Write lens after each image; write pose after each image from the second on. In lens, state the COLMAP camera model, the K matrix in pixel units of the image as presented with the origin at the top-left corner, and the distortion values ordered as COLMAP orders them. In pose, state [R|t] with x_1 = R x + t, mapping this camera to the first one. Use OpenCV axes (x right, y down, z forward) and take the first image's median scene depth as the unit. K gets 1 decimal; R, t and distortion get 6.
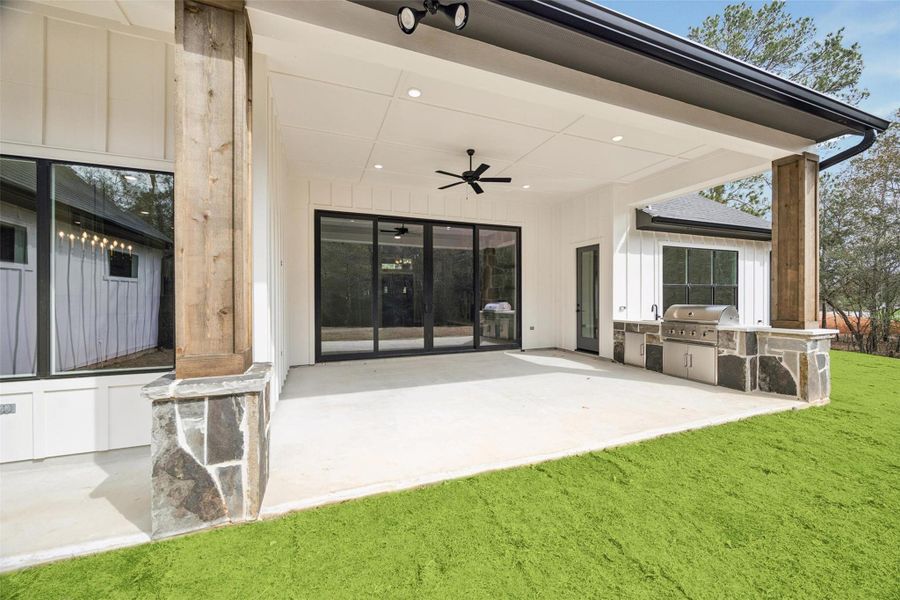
lens RADIAL K [[347.7, 0, 450.5], [0, 347.7, 298.0], [0, 0, 1]] dist [-0.001691, -0.000266]
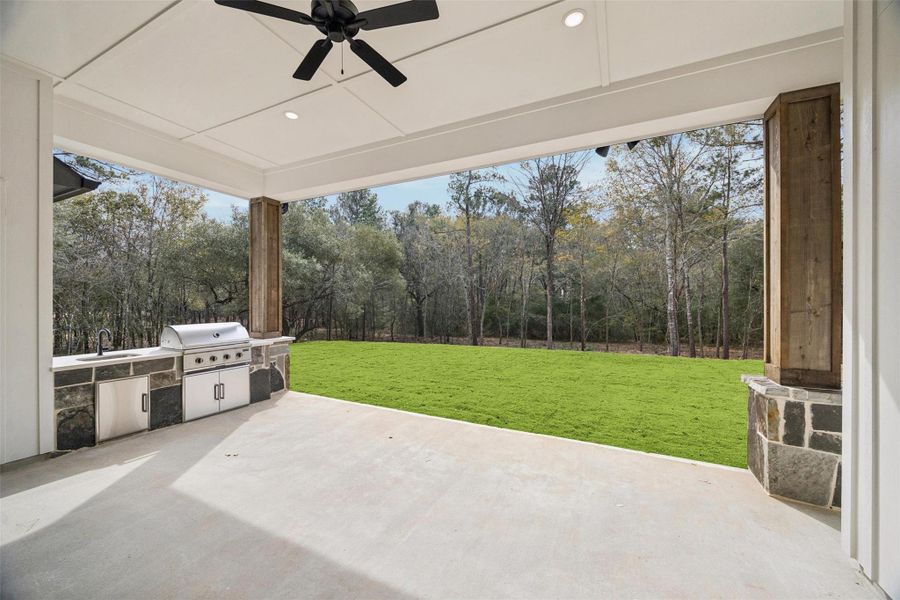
lens RADIAL K [[338.2, 0, 447.3], [0, 338.2, 301.9], [0, 0, 1]] dist [-0.001986, -0.000202]
pose [[-0.678790, 0.000389, 0.734332, -0.290251], [-0.003420, 0.999987, -0.003691, -0.033425], [-0.734325, -0.005017, -0.678780, 1.152559]]
